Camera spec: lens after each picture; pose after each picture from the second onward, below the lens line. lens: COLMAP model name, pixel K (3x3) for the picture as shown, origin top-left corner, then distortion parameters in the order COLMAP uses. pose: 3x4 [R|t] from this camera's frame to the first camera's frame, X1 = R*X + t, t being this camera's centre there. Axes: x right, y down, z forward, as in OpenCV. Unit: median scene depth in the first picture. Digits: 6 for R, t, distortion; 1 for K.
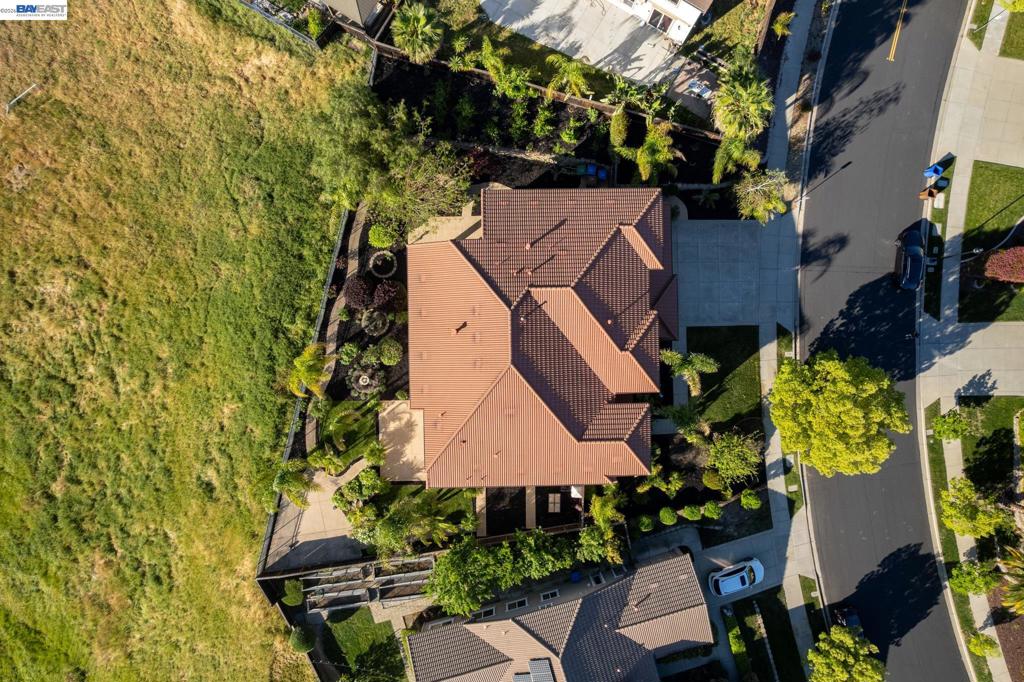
lens RADIAL K [[682.1, 0, 508.9], [0, 682.1, 334.0], [0, 0, 1]] dist [-0.045668, 0.005073]
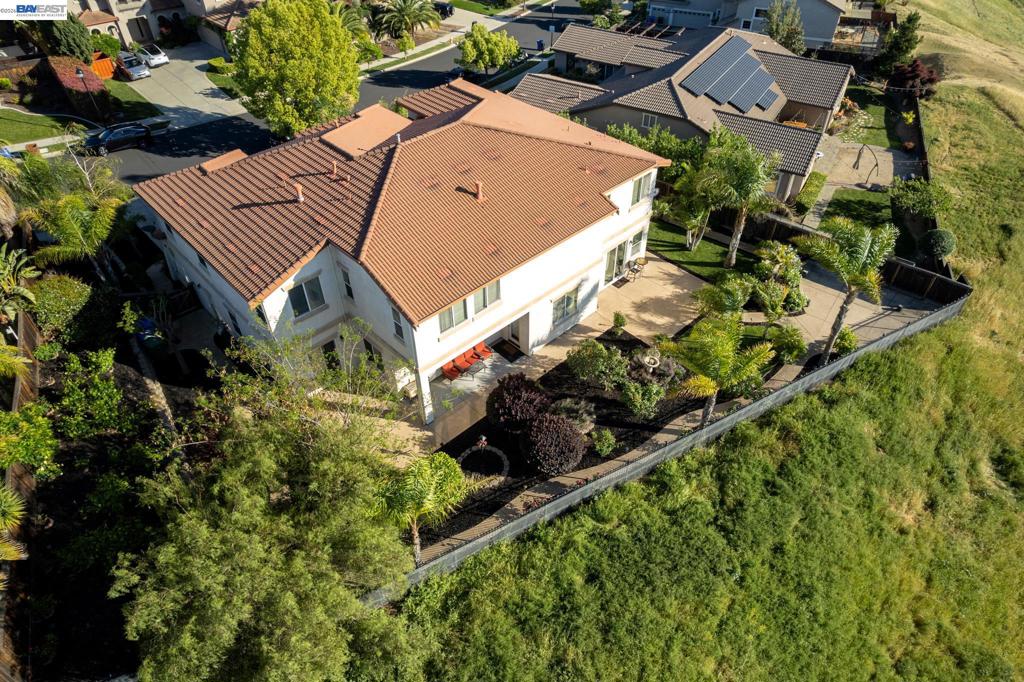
lens RADIAL K [[668.3, 0, 515.8], [0, 668.3, 335.0], [0, 0, 1]] dist [-0.078410, 0.076939]
pose [[-0.678388, -0.494232, 0.543622, -0.432038], [0.734567, -0.441964, 0.514858, -0.303194], [-0.014198, 0.748600, 0.662869, 0.599902]]
